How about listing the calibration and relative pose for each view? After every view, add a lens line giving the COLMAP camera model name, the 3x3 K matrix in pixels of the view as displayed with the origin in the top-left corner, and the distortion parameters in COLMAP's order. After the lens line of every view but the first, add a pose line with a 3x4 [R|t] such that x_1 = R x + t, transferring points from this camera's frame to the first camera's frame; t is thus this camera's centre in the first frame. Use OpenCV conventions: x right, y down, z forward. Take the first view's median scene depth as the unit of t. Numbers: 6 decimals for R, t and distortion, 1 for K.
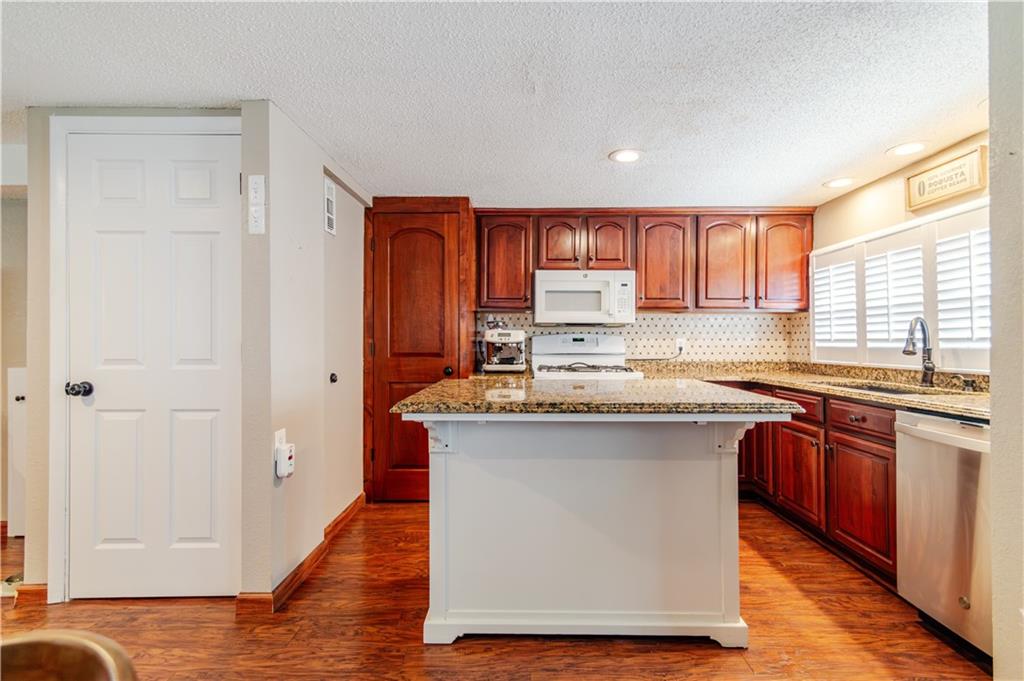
lens RADIAL K [[461.7, 0, 521.3], [0, 461.7, 337.6], [0, 0, 1]] dist [0.018198, -0.000534]
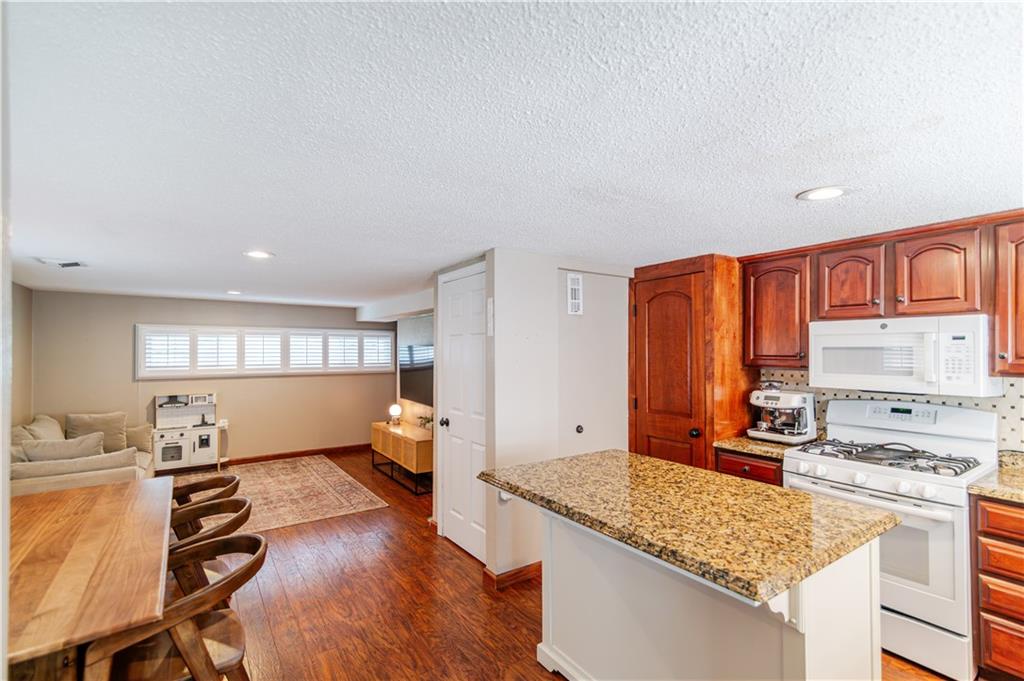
lens RADIAL K [[461.7, 0, 511.1], [0, 461.7, 350.9], [0, 0, 1]] dist [0.018198, -0.000534]
pose [[0.574007, -0.005156, -0.818834, 0.425660], [0.003413, 0.999987, -0.003905, -0.100151], [0.818843, -0.000553, 0.574017, 0.110443]]
